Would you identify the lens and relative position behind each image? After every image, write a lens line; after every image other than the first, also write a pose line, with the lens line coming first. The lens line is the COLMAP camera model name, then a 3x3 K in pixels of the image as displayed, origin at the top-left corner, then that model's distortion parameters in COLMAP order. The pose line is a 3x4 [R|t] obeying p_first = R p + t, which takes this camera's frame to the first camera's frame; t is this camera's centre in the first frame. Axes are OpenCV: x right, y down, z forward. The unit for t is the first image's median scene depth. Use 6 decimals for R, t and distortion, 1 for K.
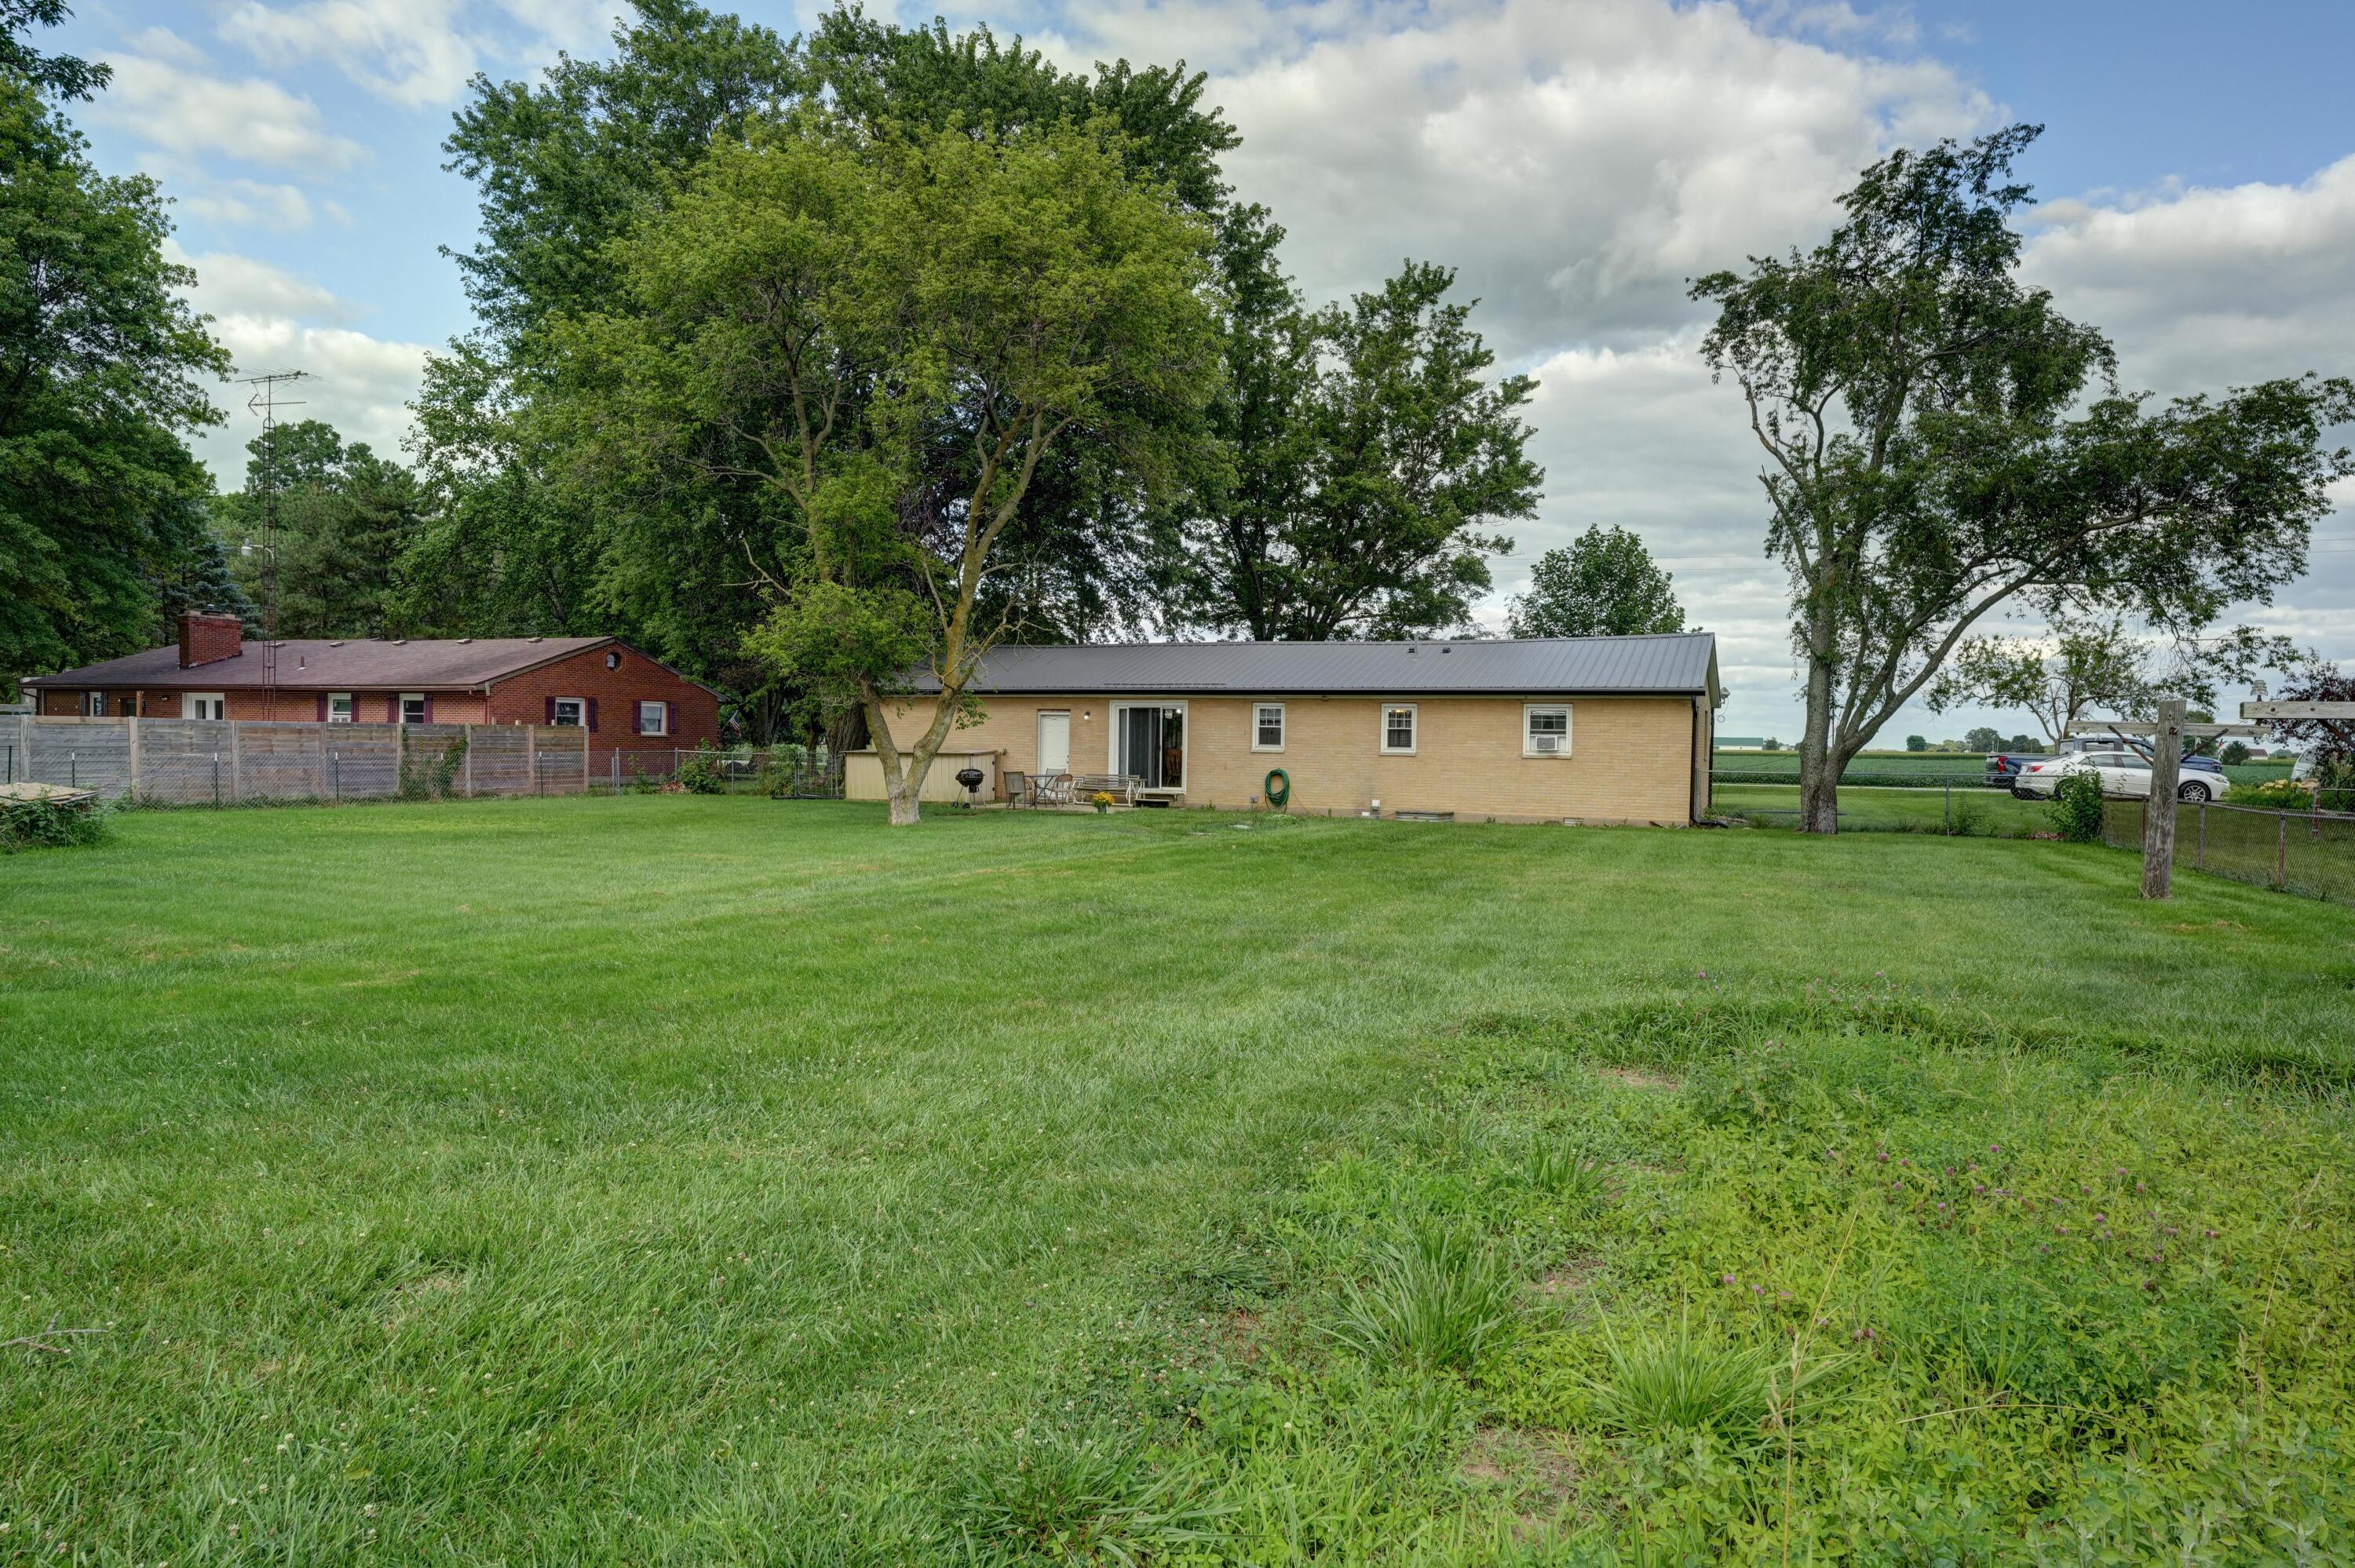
lens RADIAL K [[1356.6, 0, 1177.5], [0, 1356.6, 784.0], [0, 0, 1]] dist [0.001945, 0.000457]
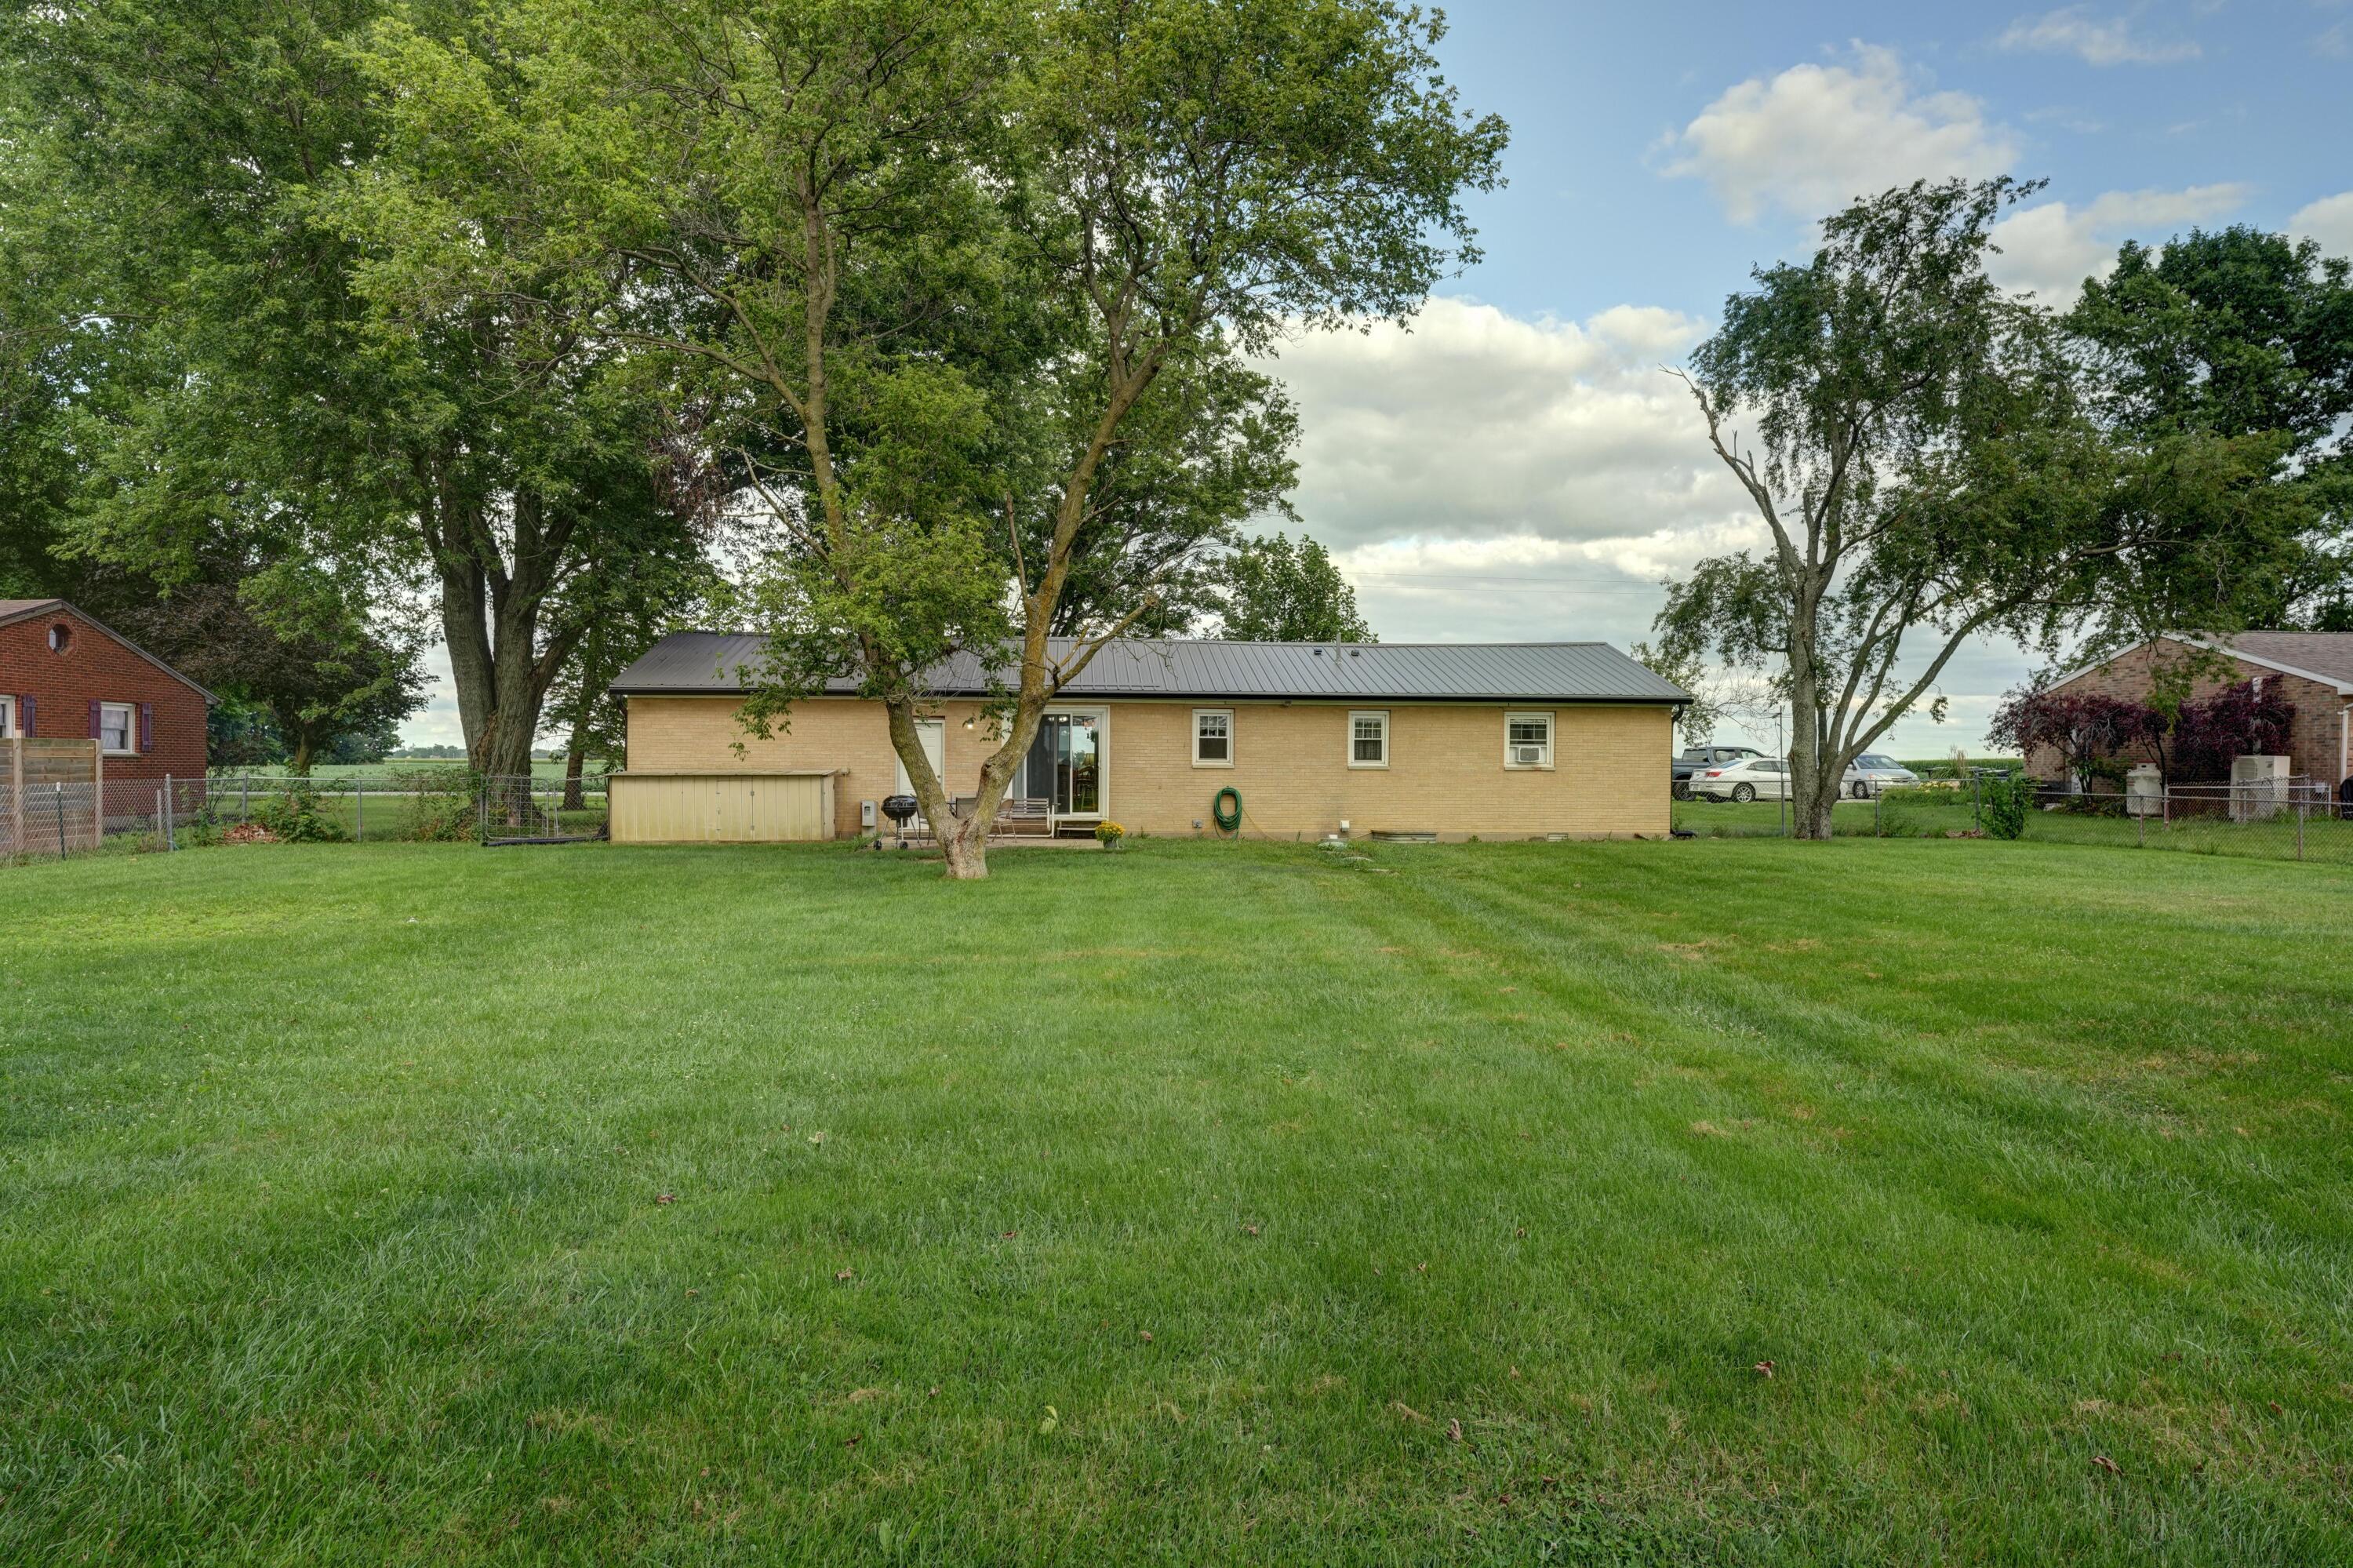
lens RADIAL K [[1355.7, 0, 1176.5], [0, 1355.7, 784.0], [0, 0, 1]] dist [0.001945, 0.000457]
pose [[0.882375, -0.018389, 0.470188, -0.352179], [0.023795, 0.999701, -0.005557, -0.009293], [-0.469945, 0.016092, 0.882549, 0.268130]]
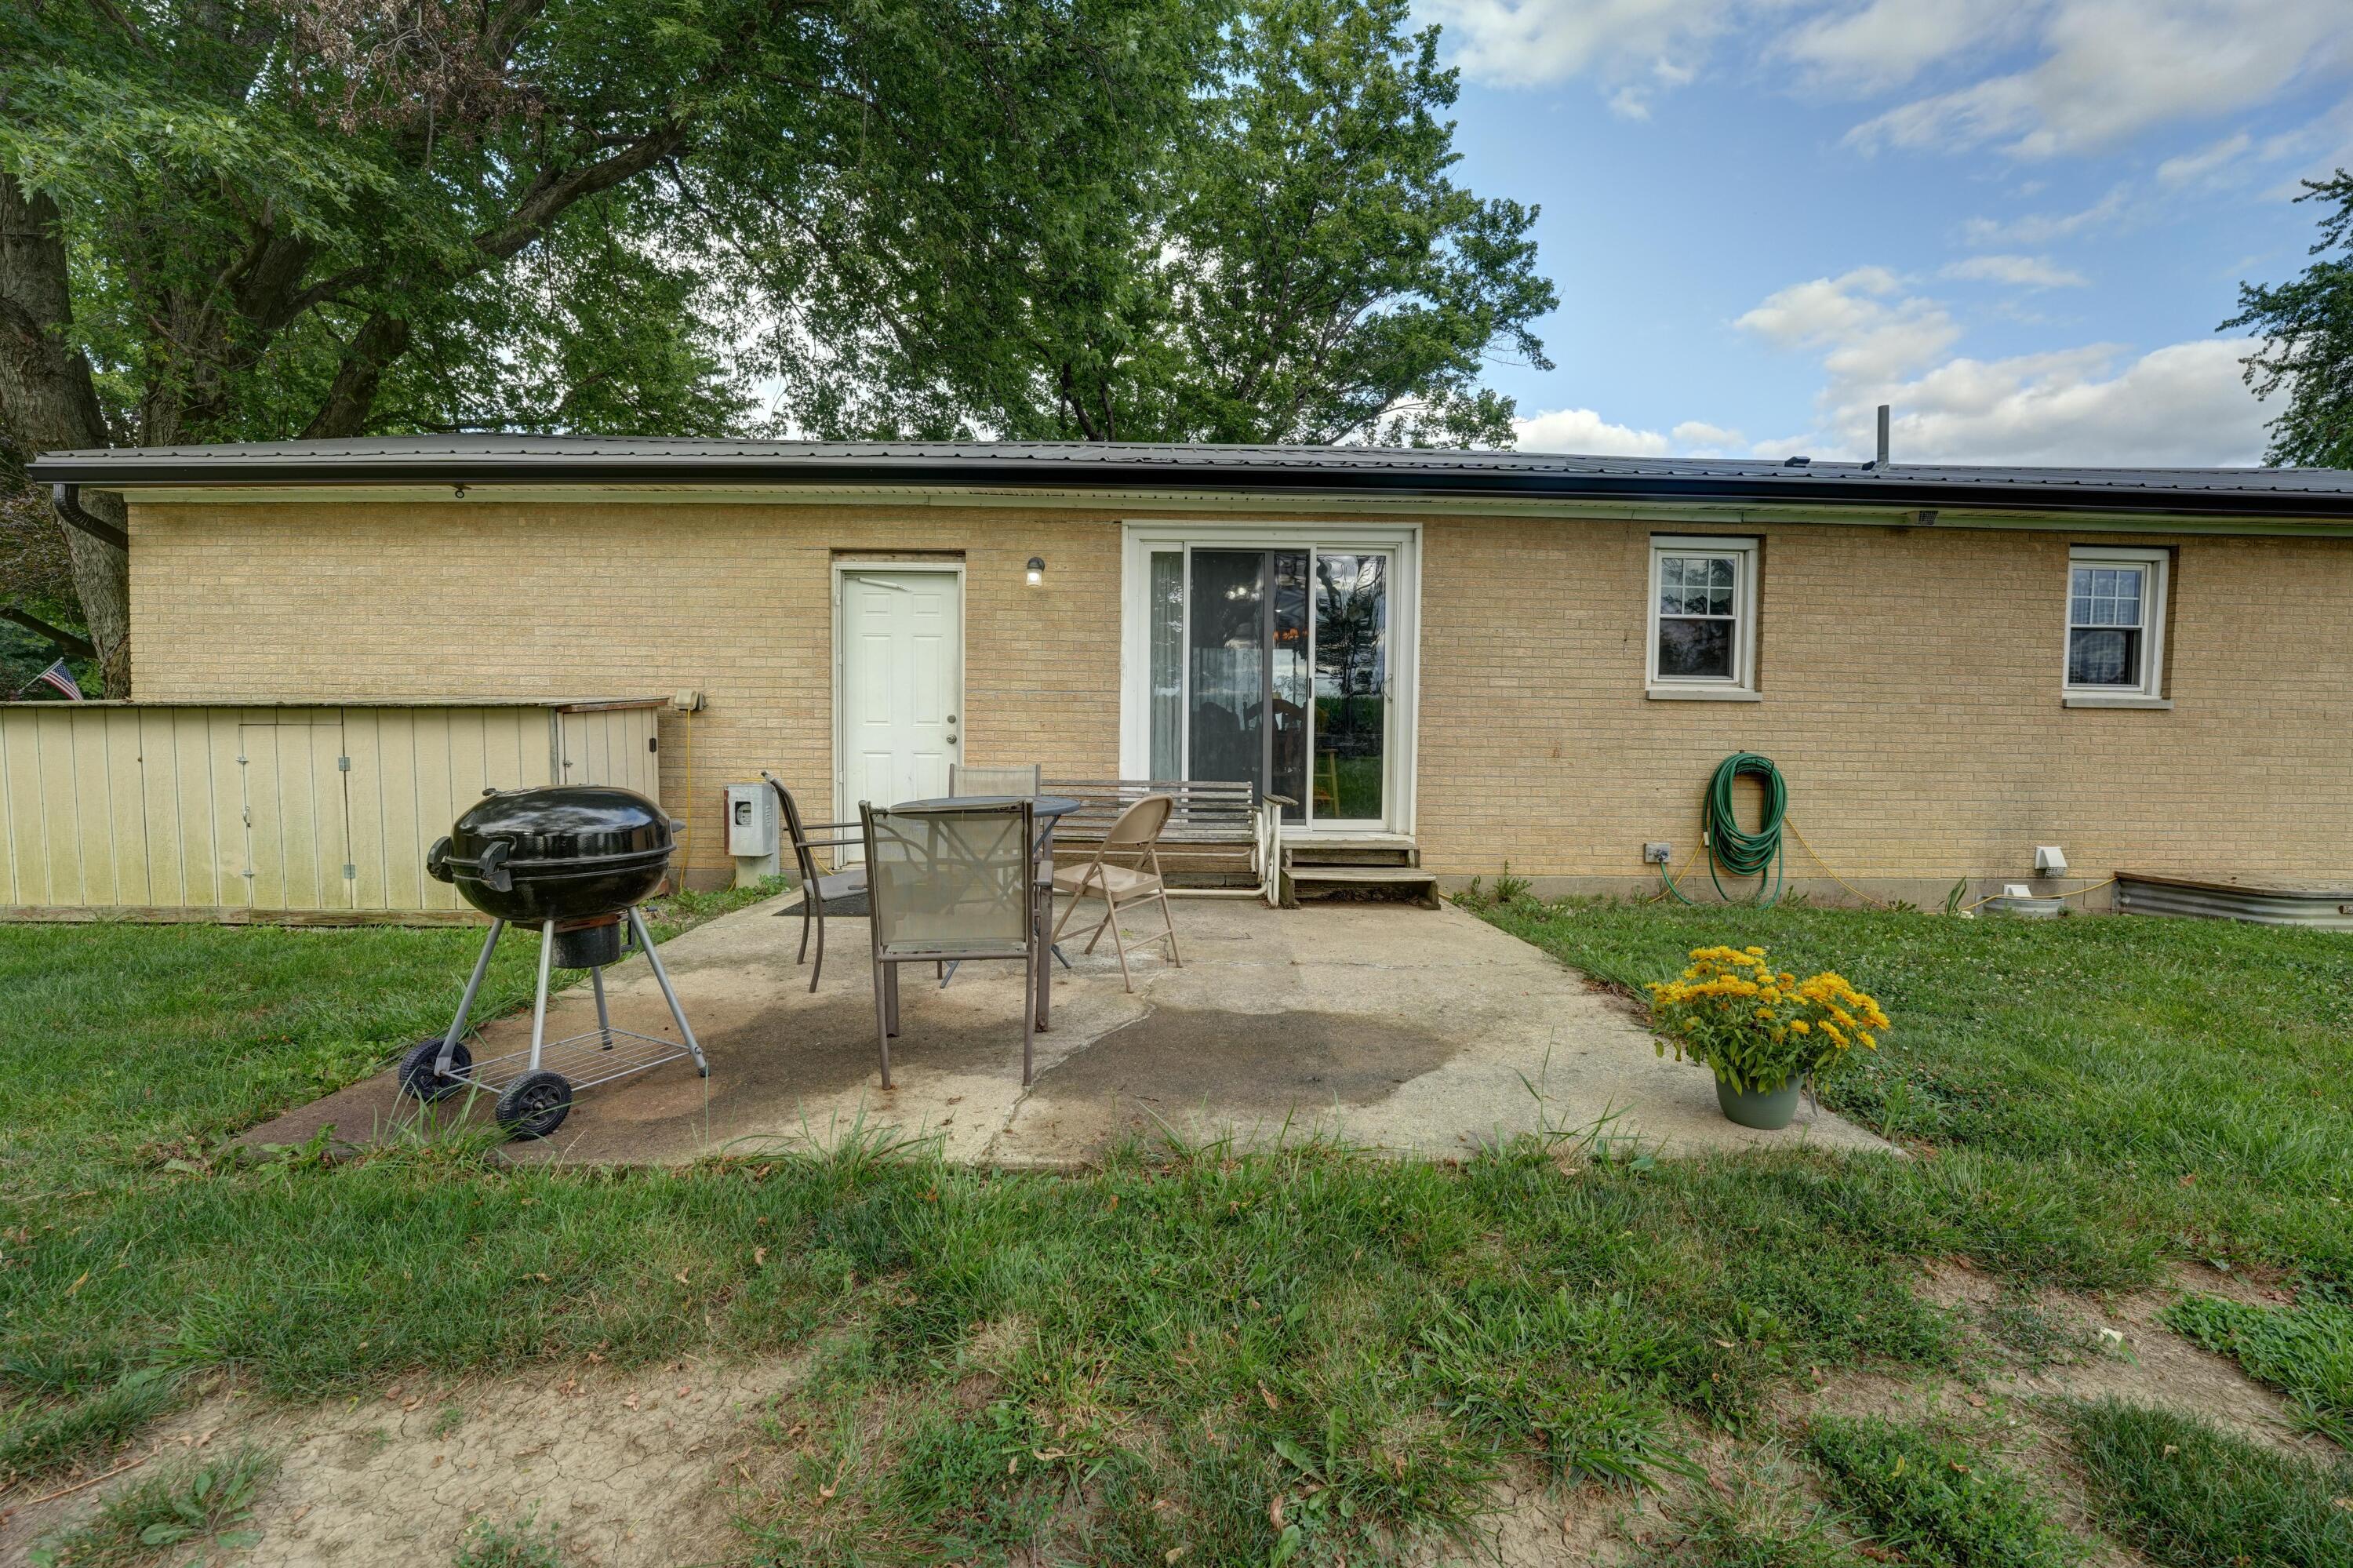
lens RADIAL K [[971.0, 0, 1182.2], [0, 971.0, 773.1], [0, 0, 1]] dist [-0.029859, 0.005495]
pose [[0.909676, -0.021970, 0.414737, -0.131051], [0.015860, 0.999709, 0.018171, -0.013003], [-0.415015, -0.009952, 0.909760, 0.855234]]
